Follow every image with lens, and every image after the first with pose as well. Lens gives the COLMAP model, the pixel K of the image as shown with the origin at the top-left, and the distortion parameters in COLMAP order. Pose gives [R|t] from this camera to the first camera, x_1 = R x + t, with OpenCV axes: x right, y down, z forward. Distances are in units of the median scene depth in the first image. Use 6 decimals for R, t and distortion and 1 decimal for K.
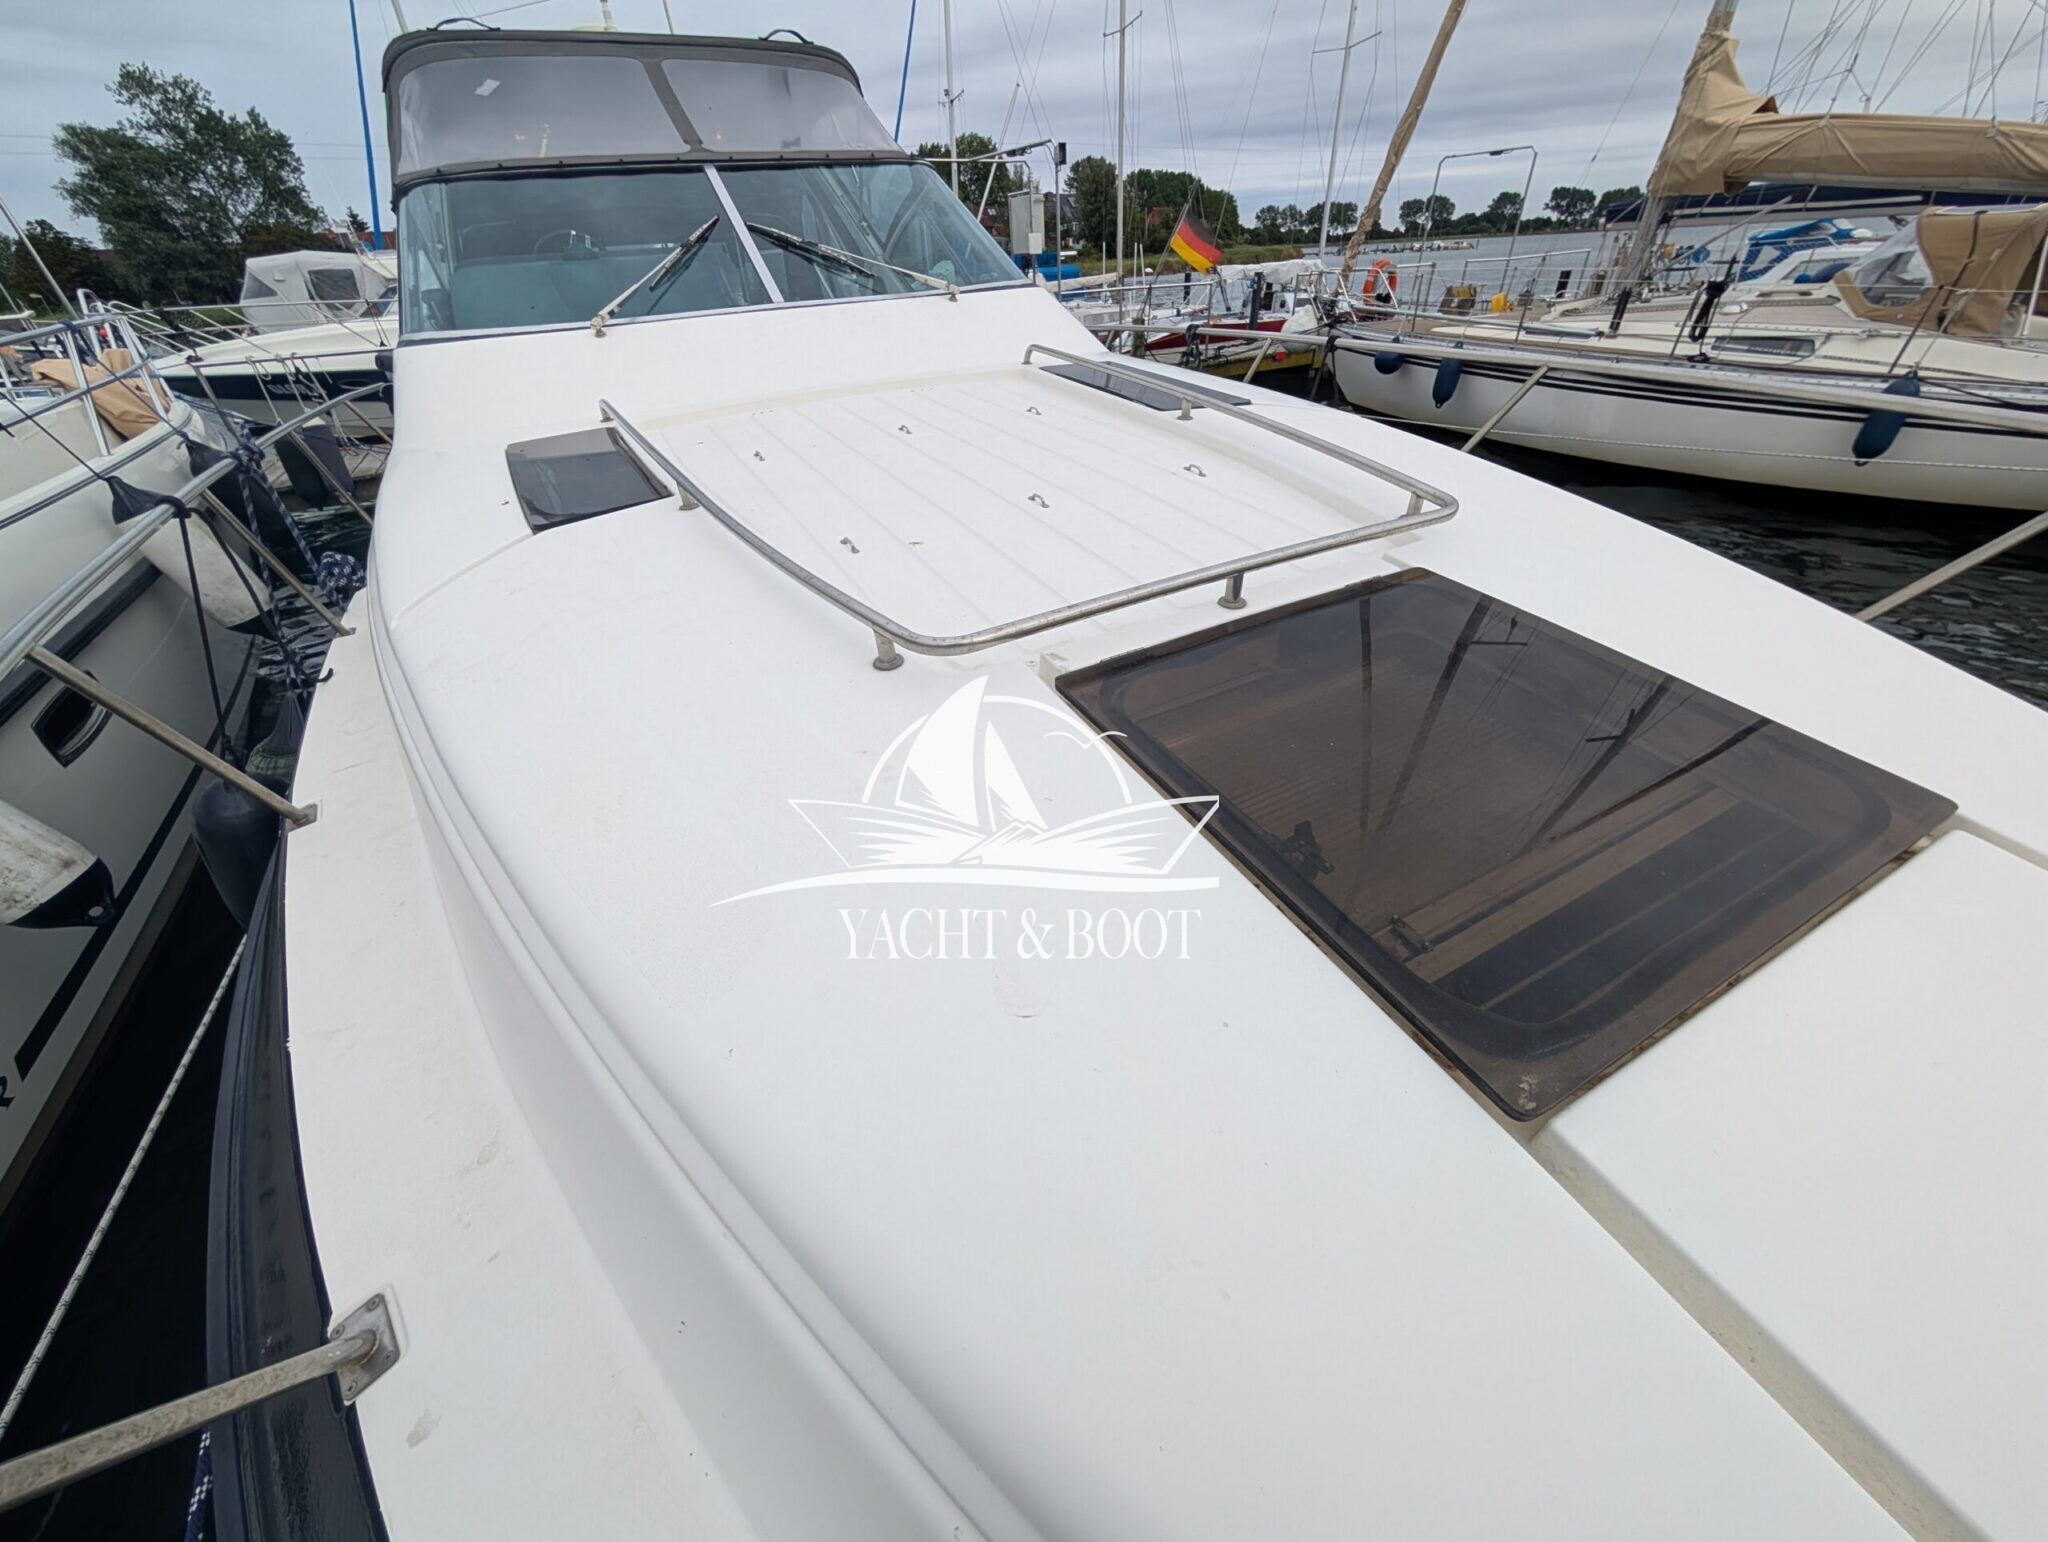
lens RADIAL K [[752.0, 0, 1016.8], [0, 752.0, 771.2], [0, 0, 1]] dist [-0.006506, 0.000263]
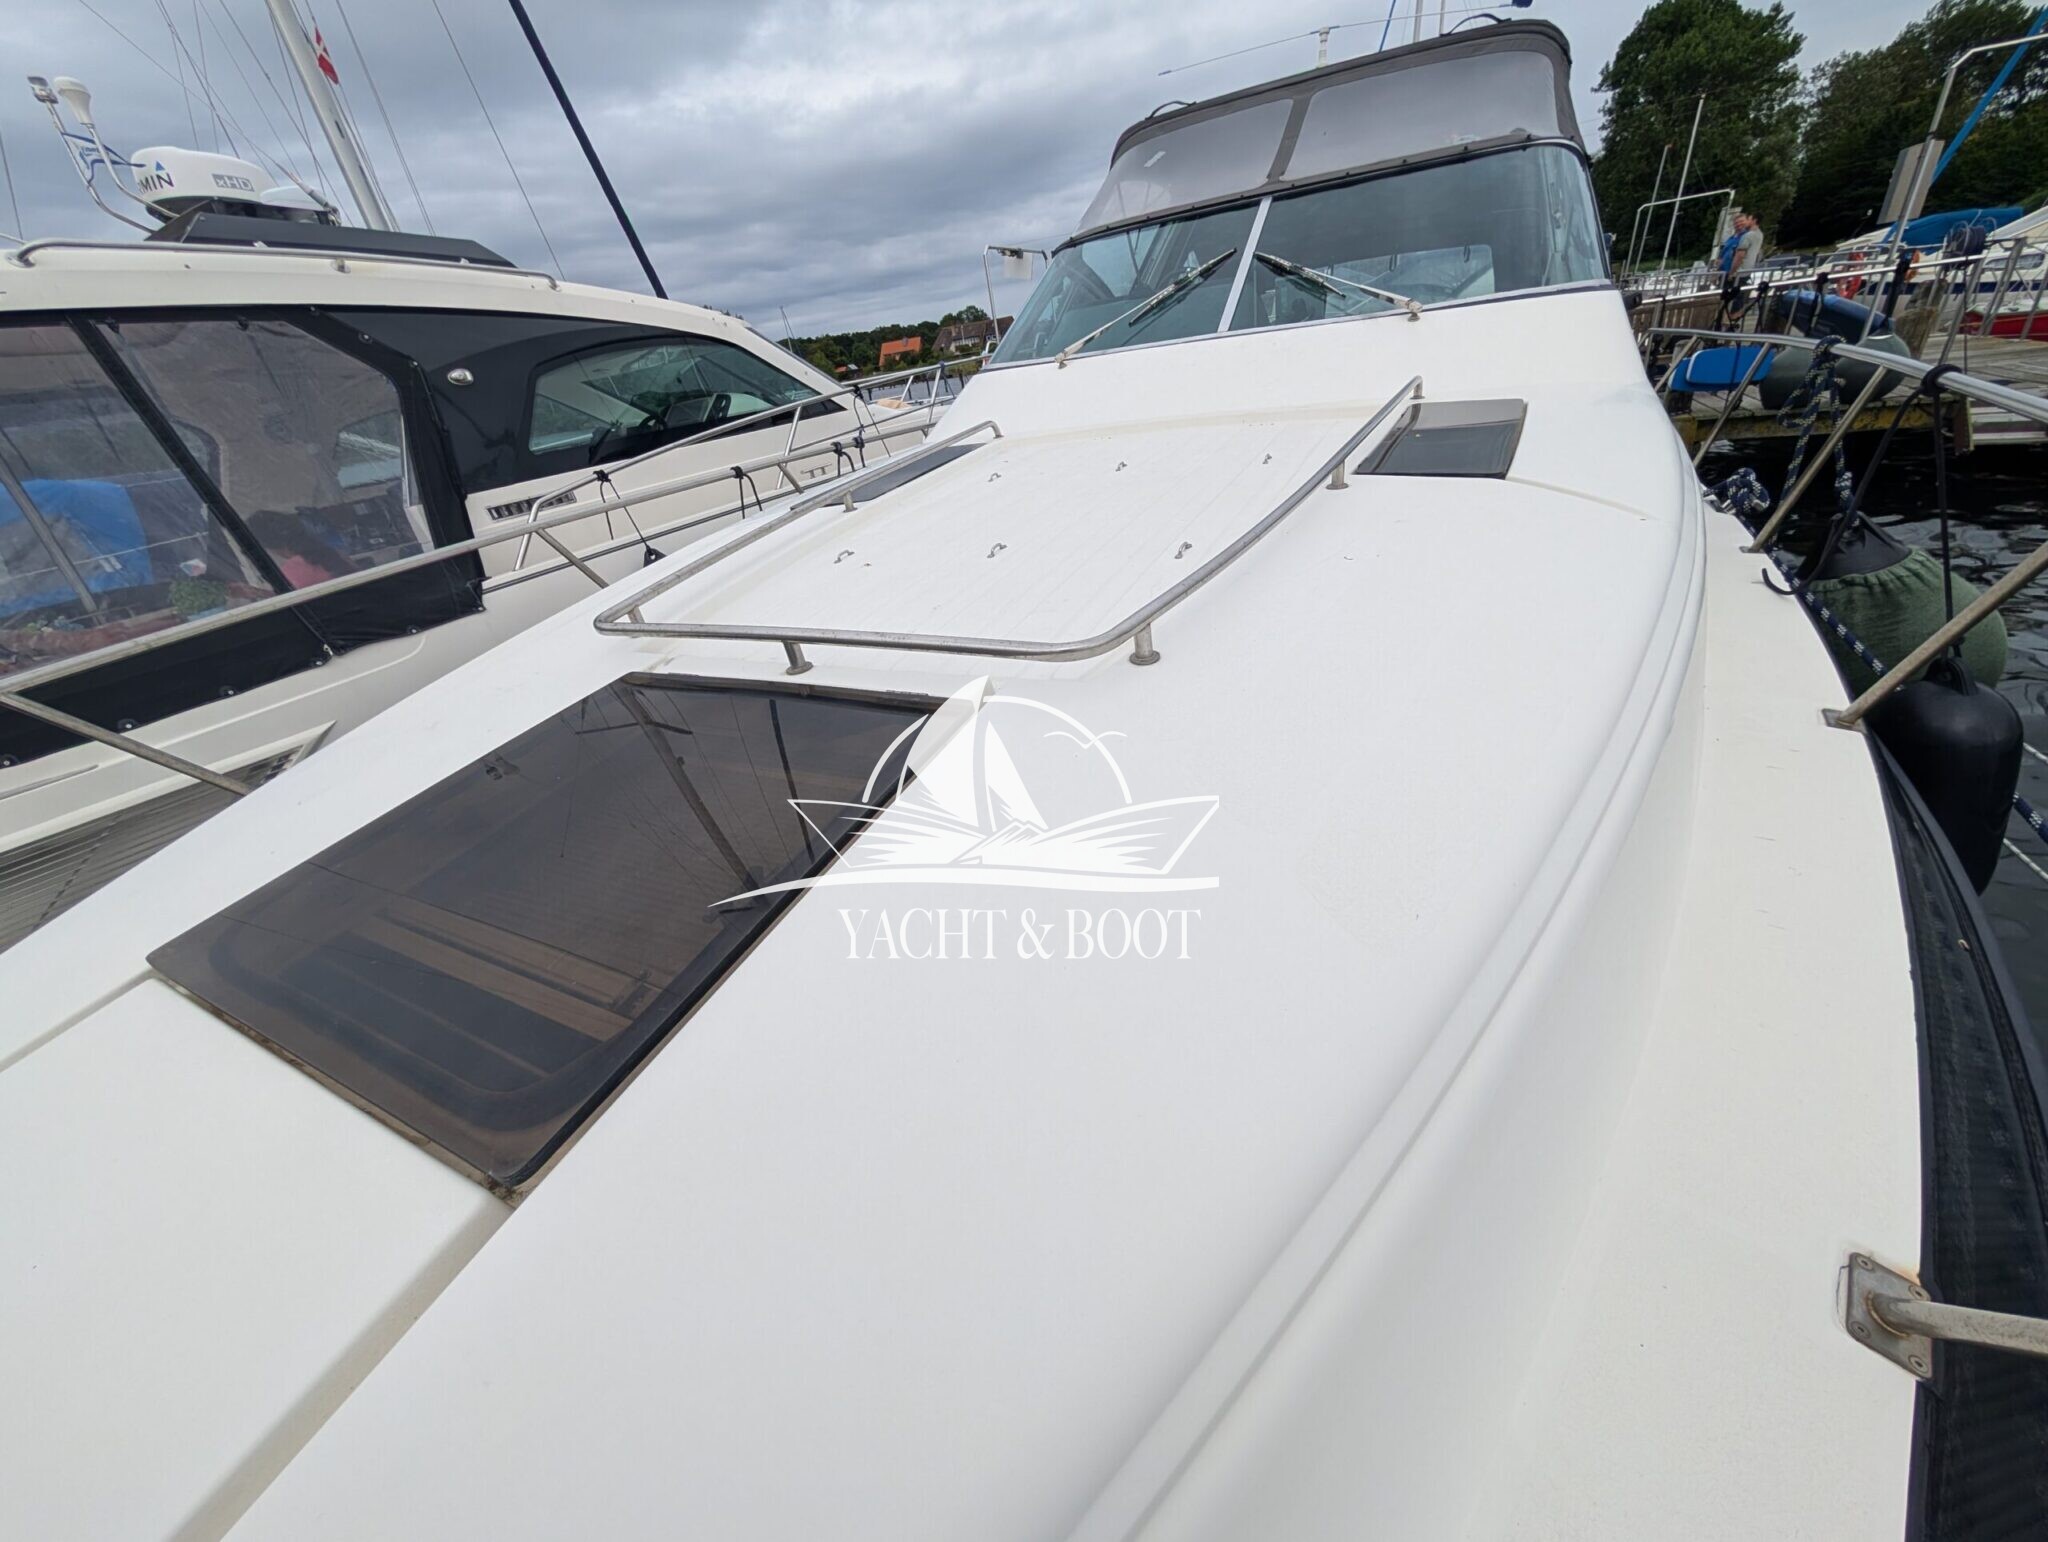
lens RADIAL K [[764.0, 0, 1028.6], [0, 764.0, 770.1], [0, 0, 1]] dist [-0.002236, 0.000135]
pose [[0.586373, 0.377130, -0.716896, 0.545155], [-0.383768, 0.908723, 0.164145, -0.167004], [0.713364, 0.178871, 0.677581, 0.233898]]
